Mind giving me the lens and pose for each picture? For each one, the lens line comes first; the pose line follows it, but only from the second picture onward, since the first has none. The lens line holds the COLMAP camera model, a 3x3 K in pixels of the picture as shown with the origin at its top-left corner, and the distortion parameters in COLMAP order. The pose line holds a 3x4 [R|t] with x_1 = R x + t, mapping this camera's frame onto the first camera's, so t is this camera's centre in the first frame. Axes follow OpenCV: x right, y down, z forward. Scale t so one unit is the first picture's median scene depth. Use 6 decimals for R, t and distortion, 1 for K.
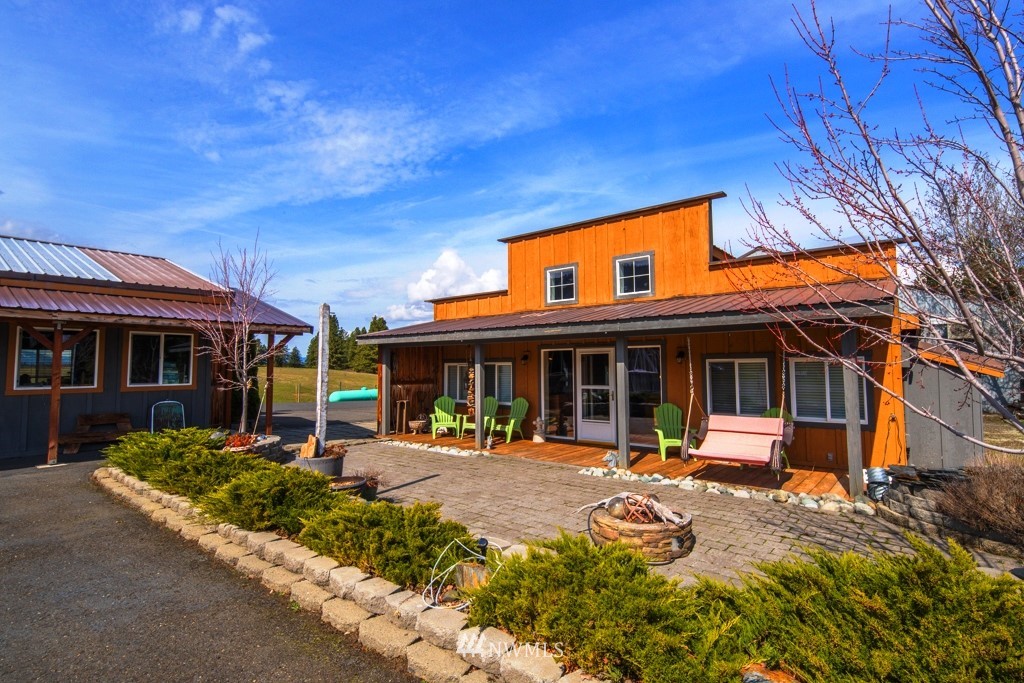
lens RADIAL K [[496.2, 0, 512.4], [0, 496.2, 338.4], [0, 0, 1]] dist [-0.009135, -0.001057]
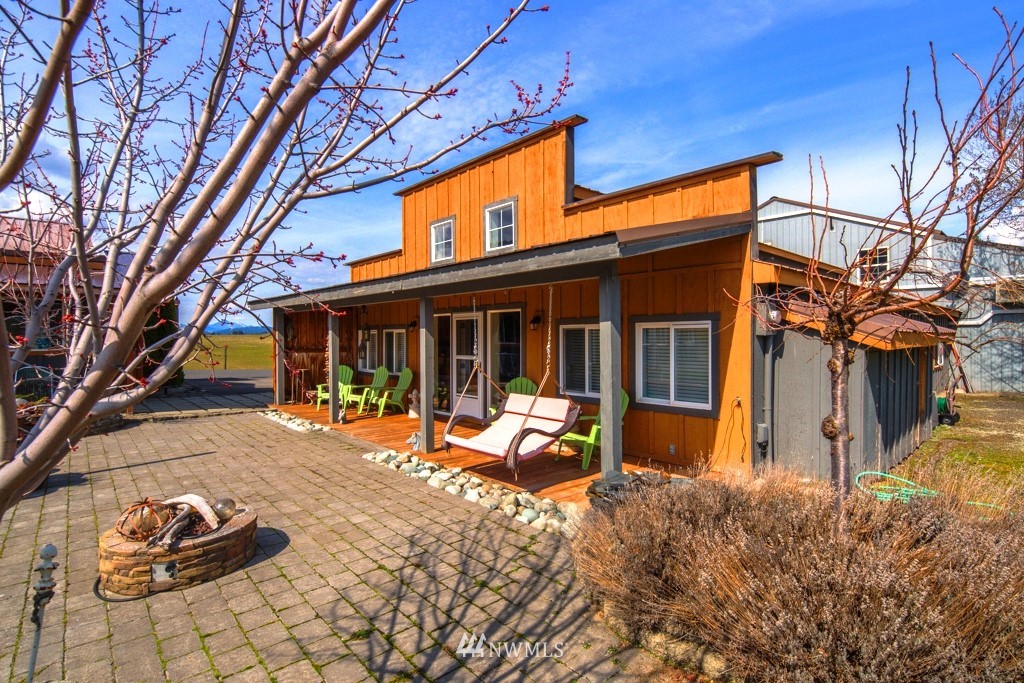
lens RADIAL K [[496.2, 0, 512.3], [0, 496.2, 343.4], [0, 0, 1]] dist [-0.009135, -0.001057]
pose [[0.985173, -0.001747, -0.171555, 0.405535], [0.015935, 0.996557, 0.081364, 0.003367], [0.170822, -0.082892, 0.981809, 0.151369]]
